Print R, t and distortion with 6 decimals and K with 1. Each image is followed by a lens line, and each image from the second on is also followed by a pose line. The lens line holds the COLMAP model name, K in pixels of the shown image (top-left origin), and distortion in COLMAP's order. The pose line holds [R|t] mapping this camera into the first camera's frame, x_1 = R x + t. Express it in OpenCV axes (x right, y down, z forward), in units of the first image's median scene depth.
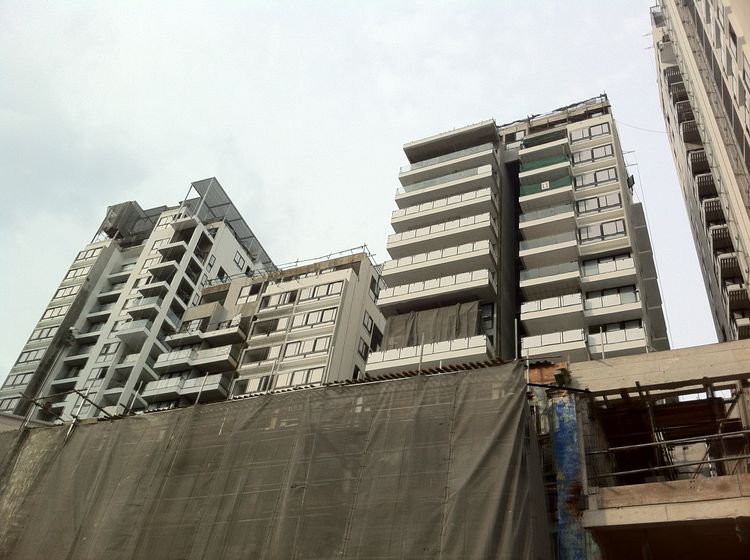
lens RADIAL K [[697.4, 0, 375.0], [0, 697.4, 280.0], [0, 0, 1]] dist [0.087023, -0.263266]
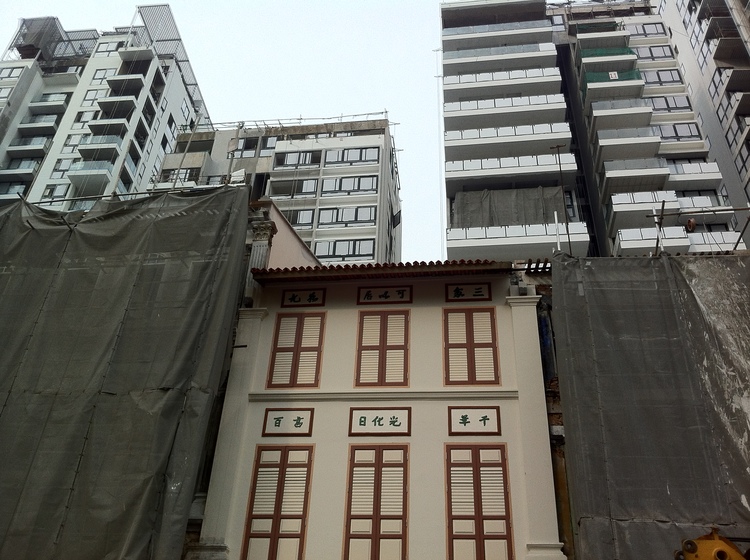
lens RADIAL K [[697.4, 0, 375.0], [0, 697.4, 280.0], [0, 0, 1]] dist [0.087023, -0.263266]
pose [[0.955211, 0.090568, 0.281727, -0.290007], [-0.130906, 0.983124, 0.127795, 0.055263], [-0.265398, -0.158951, 0.950946, 0.122322]]
